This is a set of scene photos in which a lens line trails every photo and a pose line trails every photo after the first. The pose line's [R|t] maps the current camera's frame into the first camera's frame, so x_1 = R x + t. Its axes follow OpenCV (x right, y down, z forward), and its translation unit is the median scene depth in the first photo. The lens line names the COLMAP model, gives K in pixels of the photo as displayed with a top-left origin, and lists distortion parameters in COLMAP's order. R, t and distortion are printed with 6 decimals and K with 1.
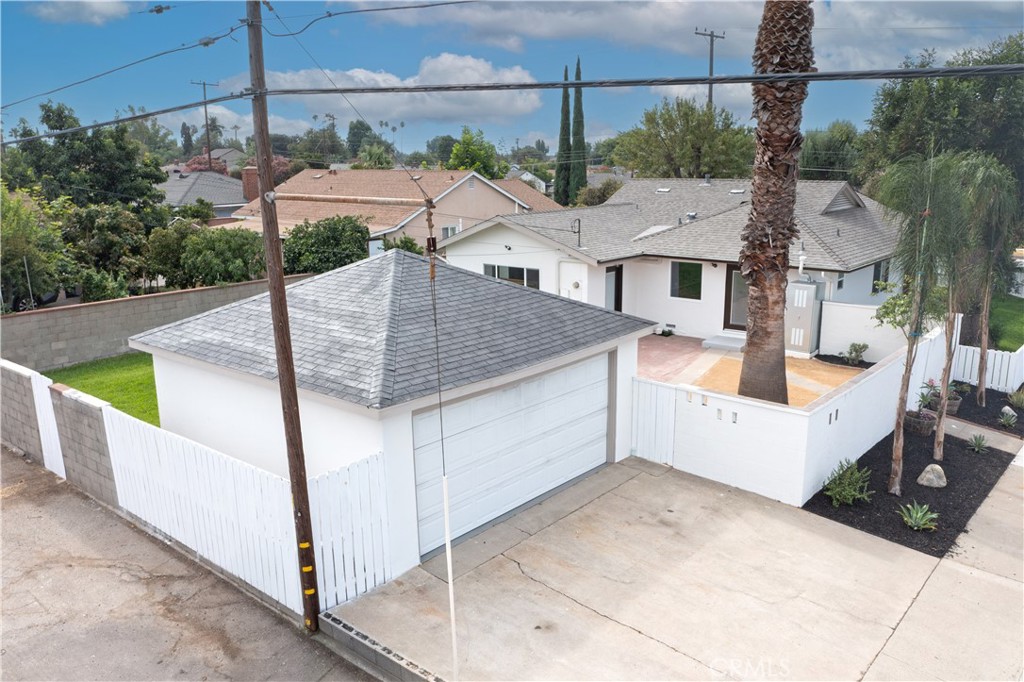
lens RADIAL K [[813.9, 0, 512.0], [0, 813.9, 341.0], [0, 0, 1]] dist [0.002160, 0.004308]
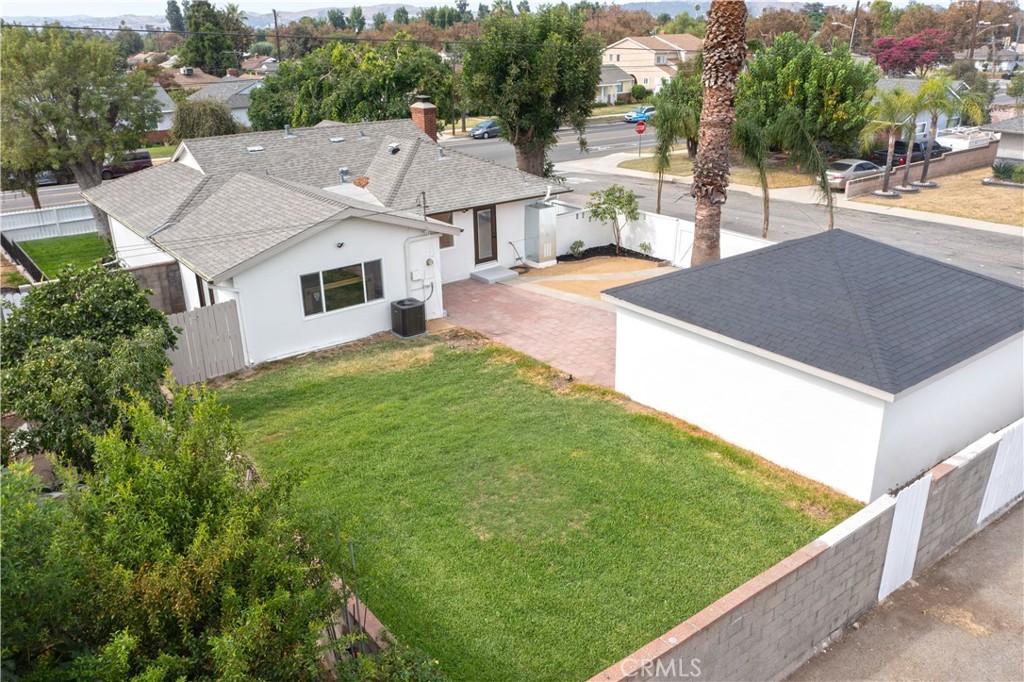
lens RADIAL K [[813.9, 0, 512.0], [0, 813.9, 341.0], [0, 0, 1]] dist [0.002160, 0.004308]
pose [[0.196158, -0.347130, 0.917073, -1.158630], [0.230650, 0.925336, 0.300923, -0.358525], [-0.953060, 0.152494, 0.261577, 1.005942]]
